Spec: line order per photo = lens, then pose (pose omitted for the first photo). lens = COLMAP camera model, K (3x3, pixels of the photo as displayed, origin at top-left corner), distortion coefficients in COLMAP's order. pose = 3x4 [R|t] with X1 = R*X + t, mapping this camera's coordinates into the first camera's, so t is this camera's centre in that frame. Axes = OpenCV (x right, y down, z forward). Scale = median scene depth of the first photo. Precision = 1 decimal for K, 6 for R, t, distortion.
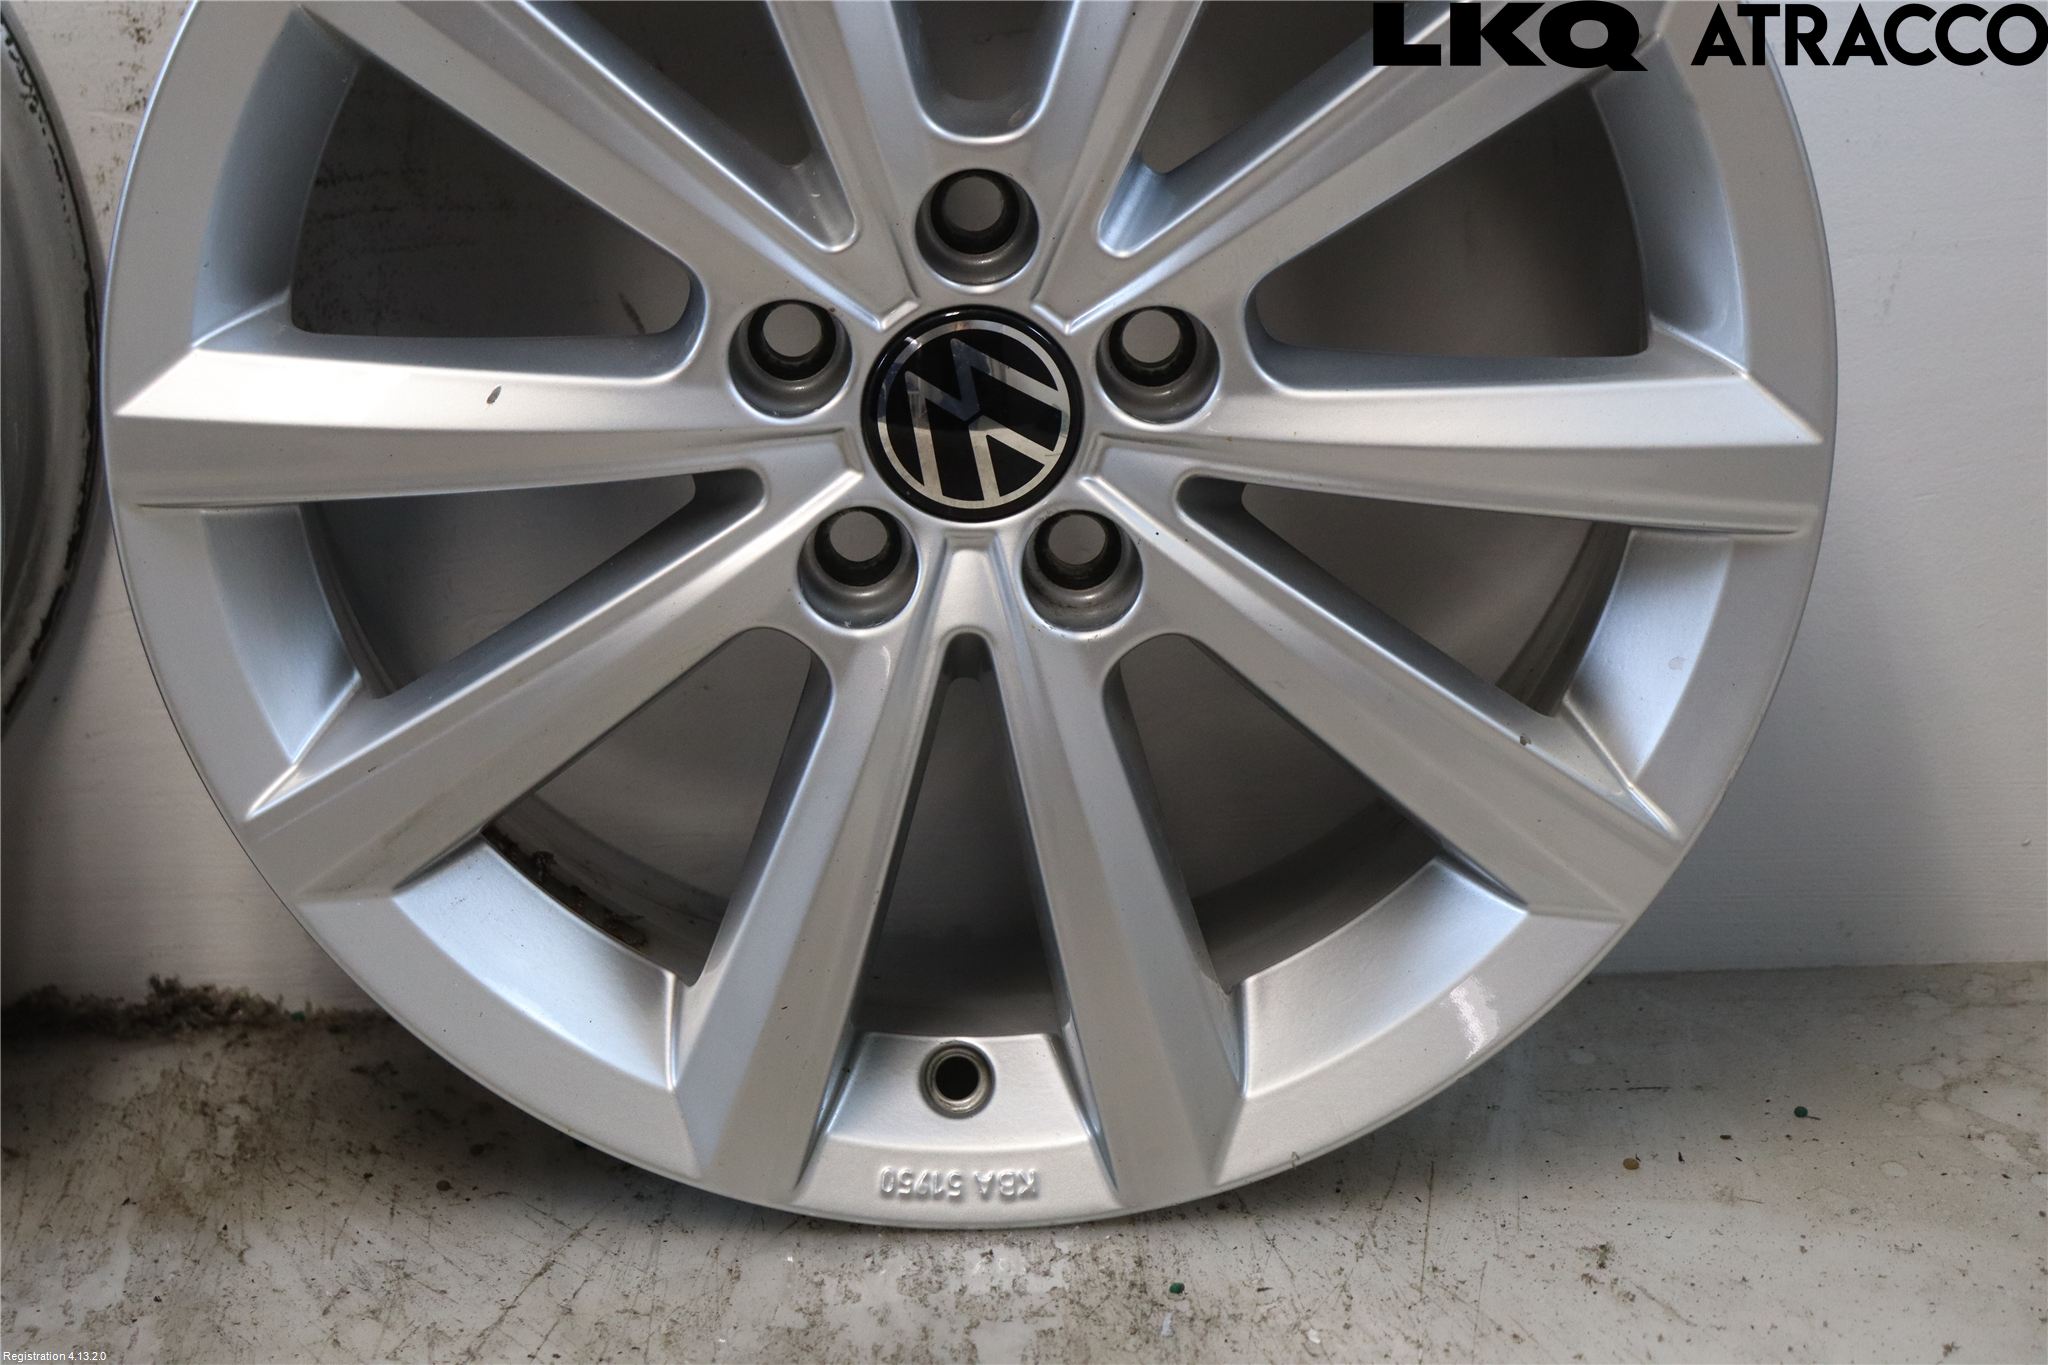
lens RADIAL K [[4906.3, 0, 1018.7], [0, 4906.3, 705.3], [0, 0, 1]] dist [0.369434, 0.902813]
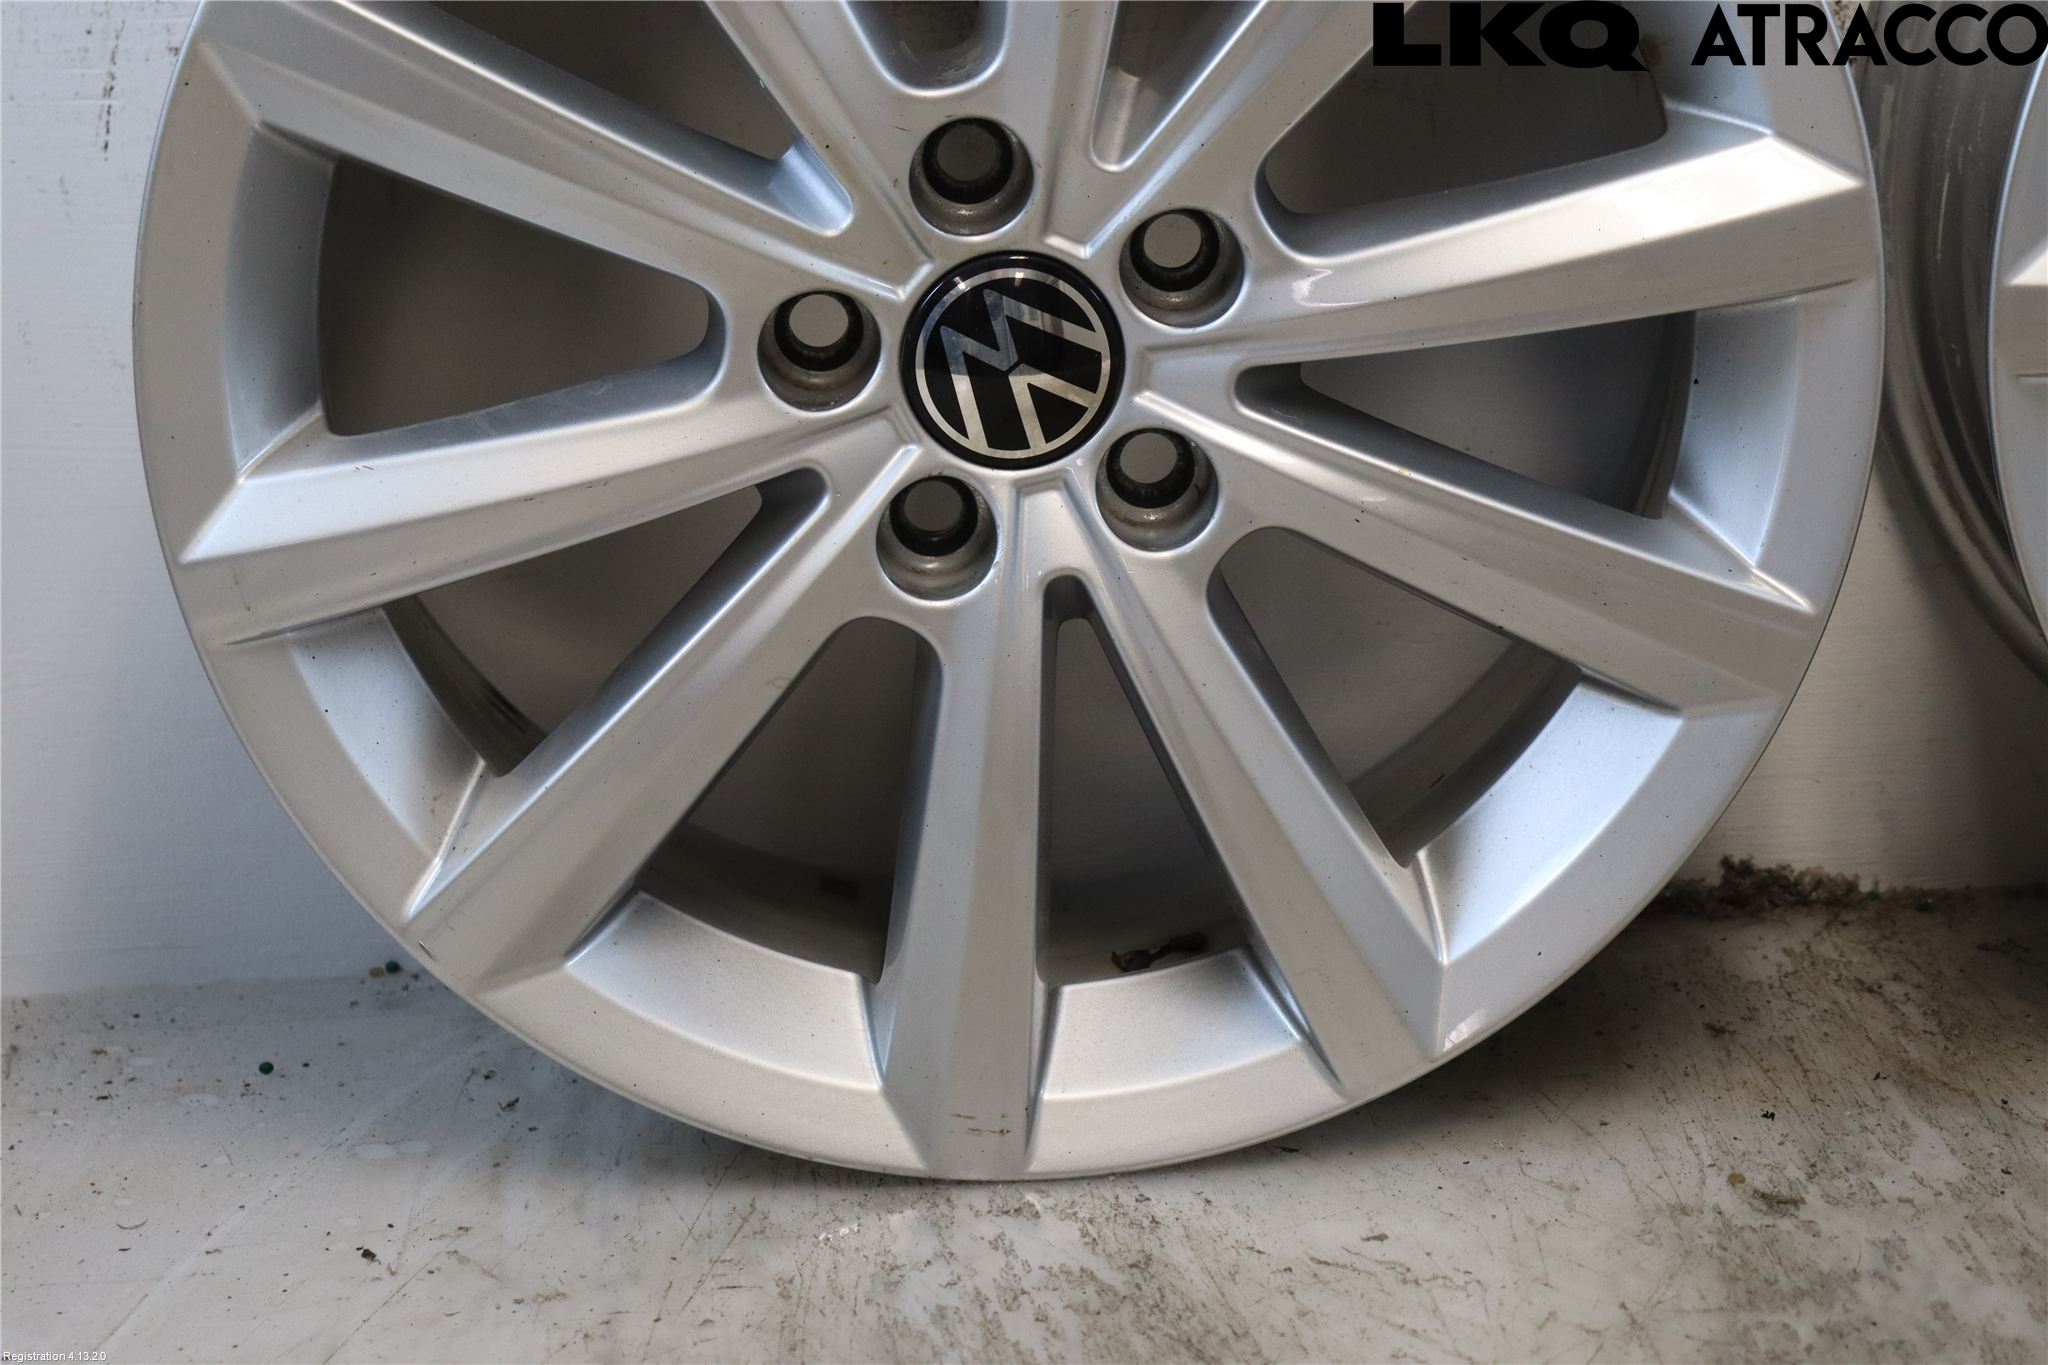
lens RADIAL K [[4906.3, 0, 1018.7], [0, 4906.3, 705.3], [0, 0, 1]] dist [0.369434, 0.902813]
pose [[0.999521, -0.023891, 0.019676, -0.336628], [0.023556, 0.999576, 0.017099, 0.003355], [-0.020076, -0.016628, 0.999660, 0.004001]]
